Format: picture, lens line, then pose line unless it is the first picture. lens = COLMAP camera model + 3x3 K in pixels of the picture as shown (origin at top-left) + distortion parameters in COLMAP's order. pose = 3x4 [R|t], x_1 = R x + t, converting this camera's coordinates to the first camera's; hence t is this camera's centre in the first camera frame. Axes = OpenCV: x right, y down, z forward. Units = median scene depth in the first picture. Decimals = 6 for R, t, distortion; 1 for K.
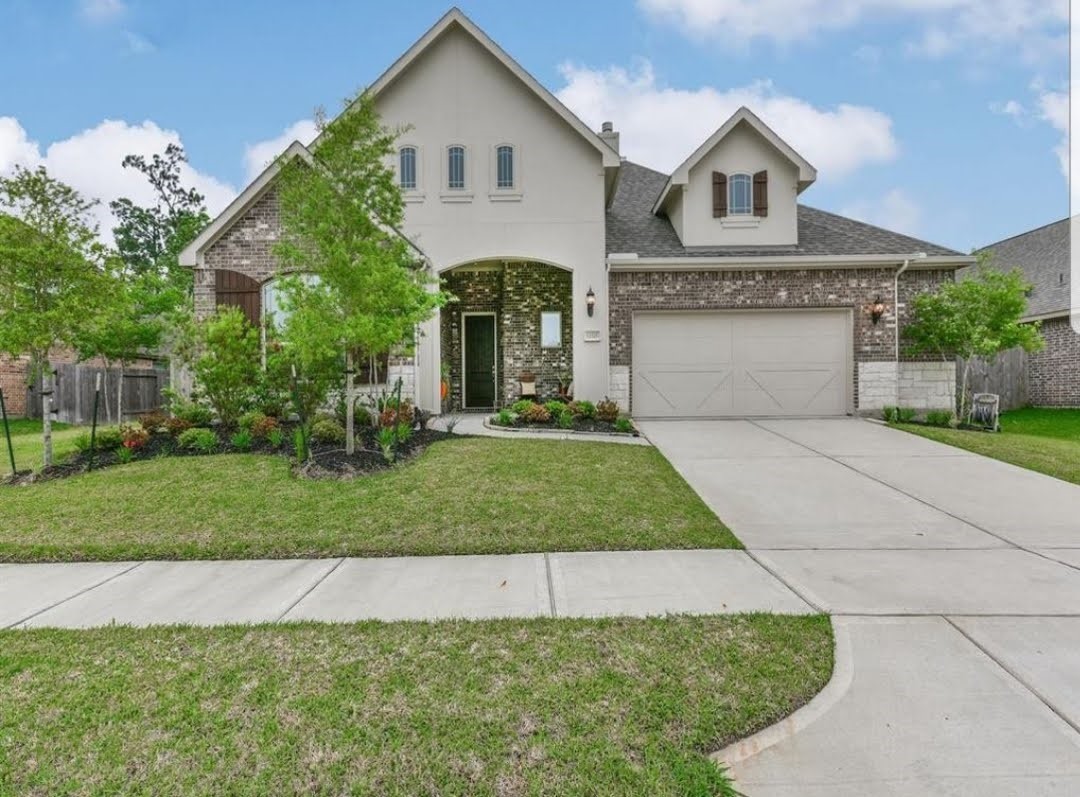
lens RADIAL K [[522.5, 0, 540.0], [0, 522.5, 398.5], [0, 0, 1]] dist [-0.000463, 0.000146]
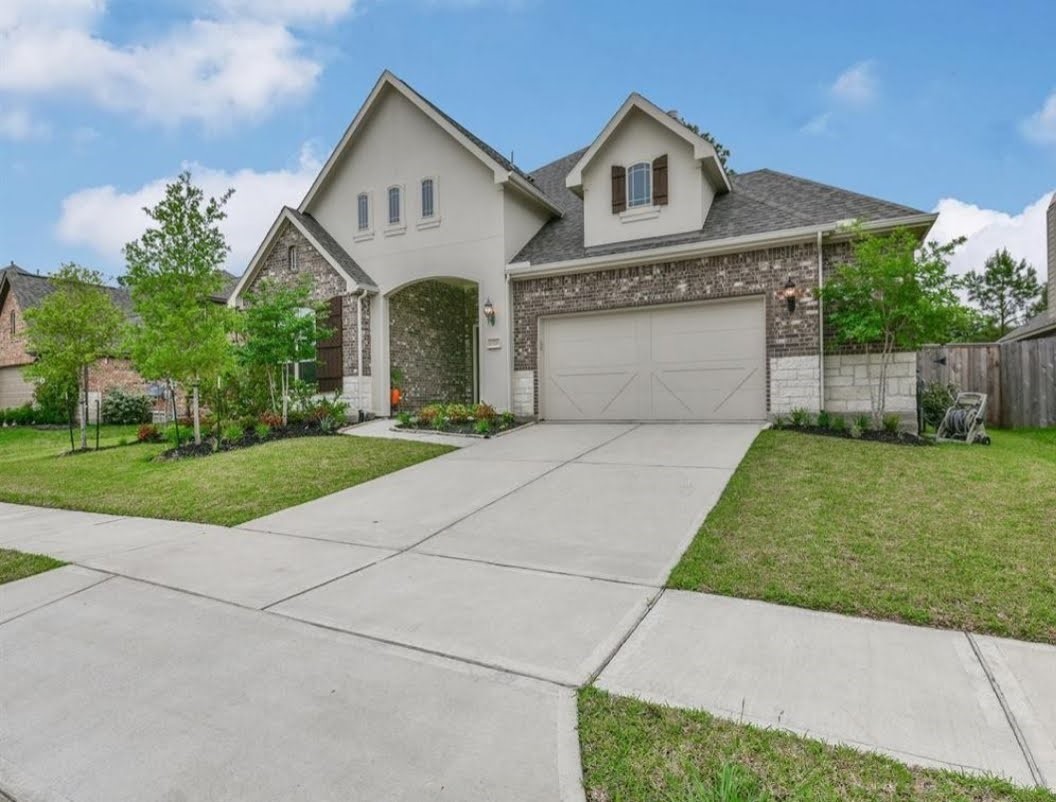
lens RADIAL K [[514.9, 0, 528.0], [0, 514.9, 401.0], [0, 0, 1]] dist [-0.000090, -0.000181]
pose [[0.914318, -0.007211, -0.404933, 0.579111], [0.007593, 0.999971, -0.000665, -0.001349], [0.404926, -0.002467, 0.914346, 0.067266]]
